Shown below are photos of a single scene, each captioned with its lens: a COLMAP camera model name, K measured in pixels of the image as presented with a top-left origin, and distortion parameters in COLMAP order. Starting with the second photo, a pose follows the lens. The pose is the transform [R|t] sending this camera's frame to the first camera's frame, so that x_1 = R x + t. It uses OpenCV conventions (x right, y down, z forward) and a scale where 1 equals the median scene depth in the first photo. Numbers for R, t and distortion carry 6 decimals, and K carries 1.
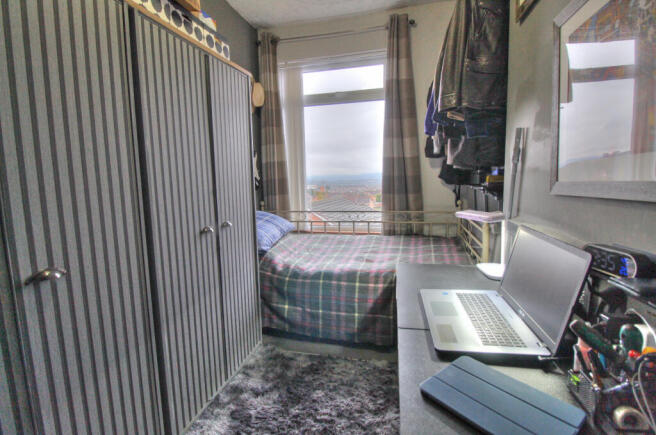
lens RADIAL K [[305.1, 0, 328.2], [0, 305.1, 212.0], [0, 0, 1]] dist [0.001194, -0.000043]
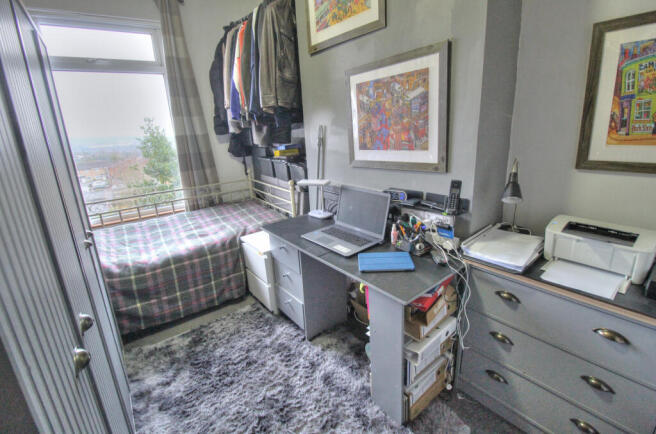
lens RADIAL K [[305.1, 0, 328.2], [0, 305.1, 211.5], [0, 0, 1]] dist [0.001194, -0.000043]
pose [[0.633059, -0.217588, 0.742894, -0.419153], [0.124516, 0.975809, 0.179700, -0.073073], [-0.764024, -0.021259, 0.644838, -0.057981]]
